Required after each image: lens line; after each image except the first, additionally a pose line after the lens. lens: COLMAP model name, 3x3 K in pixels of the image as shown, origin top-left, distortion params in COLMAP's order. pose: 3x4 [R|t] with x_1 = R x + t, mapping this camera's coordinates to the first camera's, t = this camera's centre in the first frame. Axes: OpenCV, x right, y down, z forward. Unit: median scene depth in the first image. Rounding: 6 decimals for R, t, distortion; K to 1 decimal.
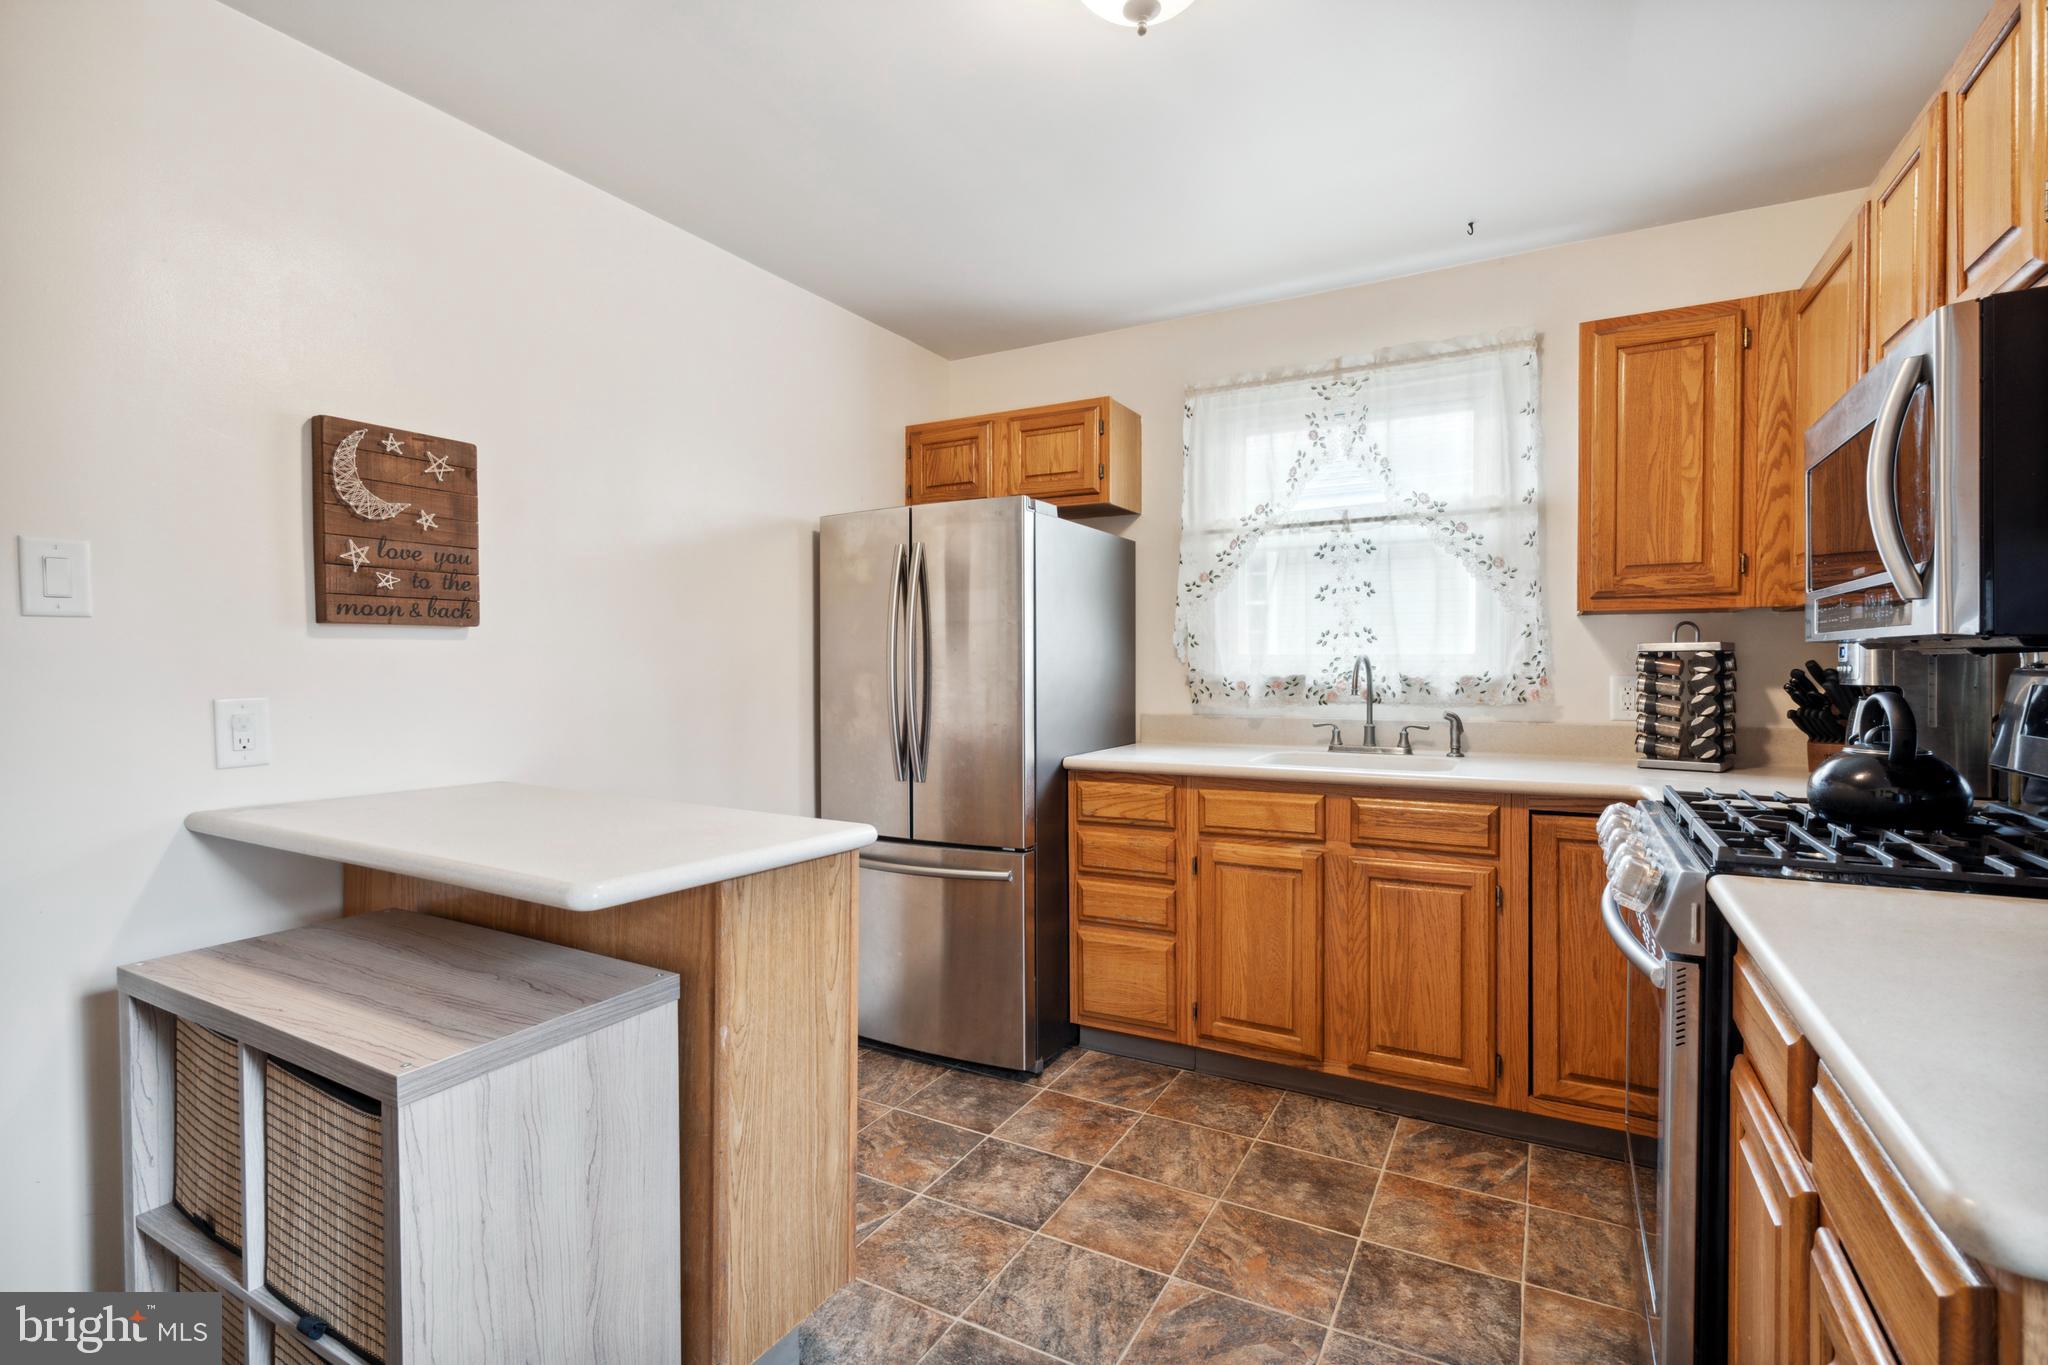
lens RADIAL K [[937.3, 0, 1024.0], [0, 937.3, 682.5], [0, 0, 1]] dist [-0.003102, 0.000242]
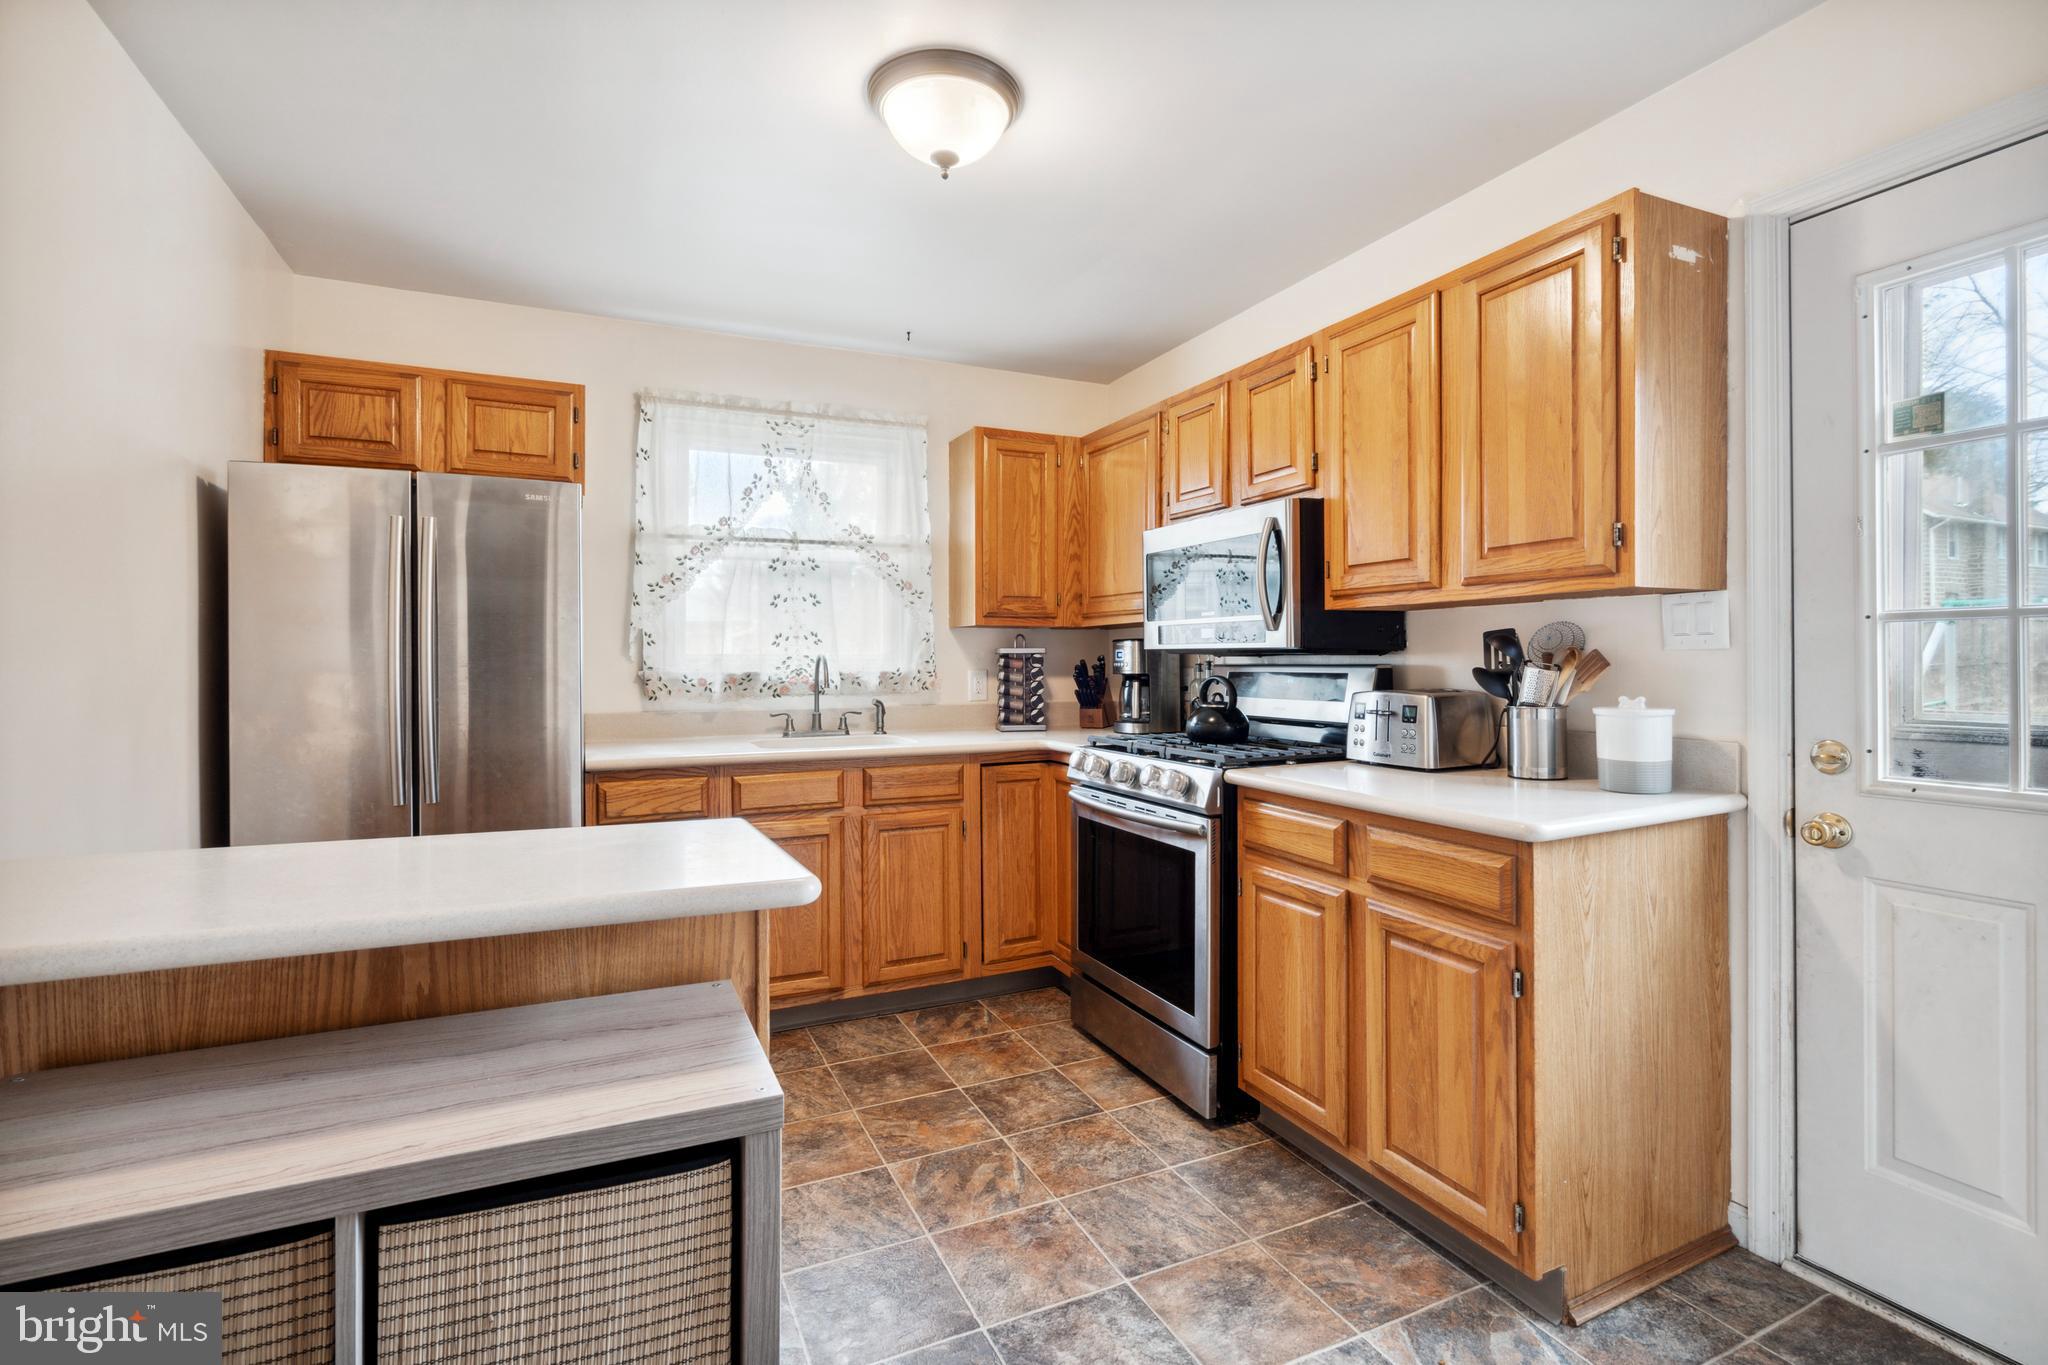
lens RADIAL K [[923.5, 0, 1020.8], [0, 923.5, 668.1], [0, 0, 1]] dist [-0.000844, 0.000226]
pose [[0.600558, -0.005647, 0.799561, -0.463241], [0.016830, 0.999843, -0.005579, -0.001196], [-0.799404, 0.016807, 0.600559, 0.085284]]
